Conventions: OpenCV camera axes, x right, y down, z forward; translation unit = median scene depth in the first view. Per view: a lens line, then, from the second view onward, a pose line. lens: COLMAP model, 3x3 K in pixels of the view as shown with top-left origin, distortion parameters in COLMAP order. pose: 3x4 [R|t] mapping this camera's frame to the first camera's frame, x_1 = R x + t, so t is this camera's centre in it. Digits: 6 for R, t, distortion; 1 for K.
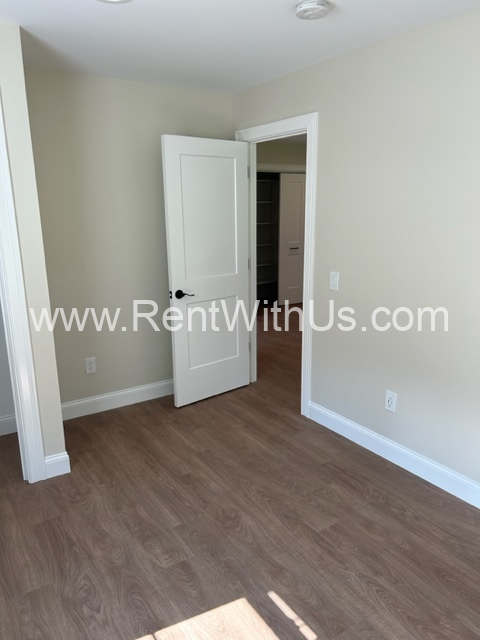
lens RADIAL K [[481.1, 0, 240.0], [0, 481.1, 319.2], [0, 0, 1]] dist [0.041663, -0.044470]
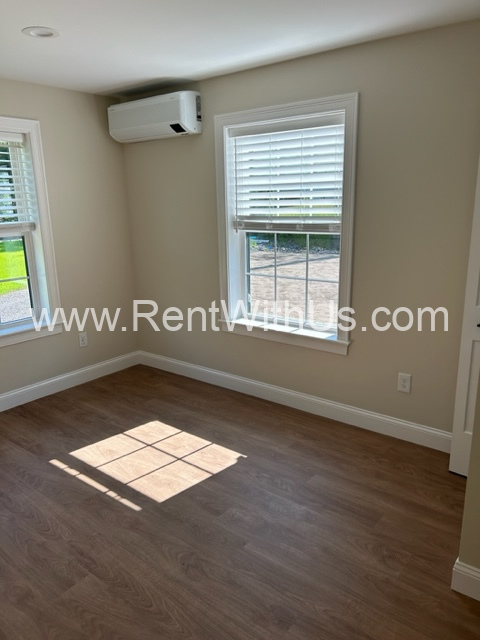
lens RADIAL K [[481.1, 0, 237.7], [0, 481.1, 320.4], [0, 0, 1]] dist [0.041663, -0.044470]
pose [[-0.950198, 0.103666, -0.293901, 0.117312], [-0.042685, 0.890877, 0.452235, -0.388131], [0.308711, 0.442258, -0.842084, 1.625047]]
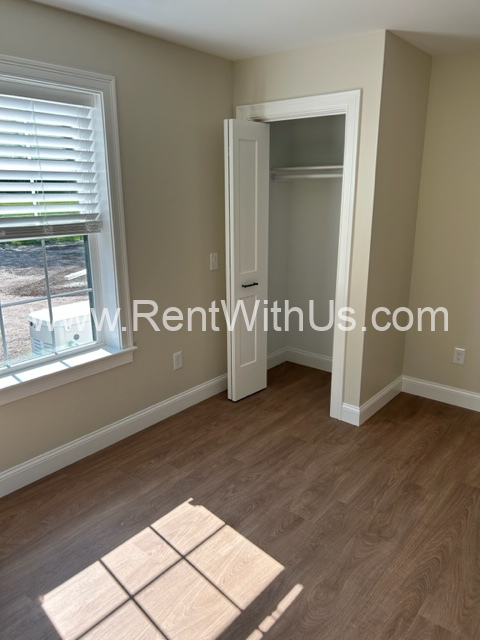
lens RADIAL K [[481.1, 0, 235.3], [0, 481.1, 319.3], [0, 0, 1]] dist [0.041663, -0.044470]
pose [[0.287690, 0.259478, -0.921903, 0.675590], [-0.217454, 0.955155, 0.200978, -0.110134], [0.932710, 0.142652, 0.331213, 0.394371]]
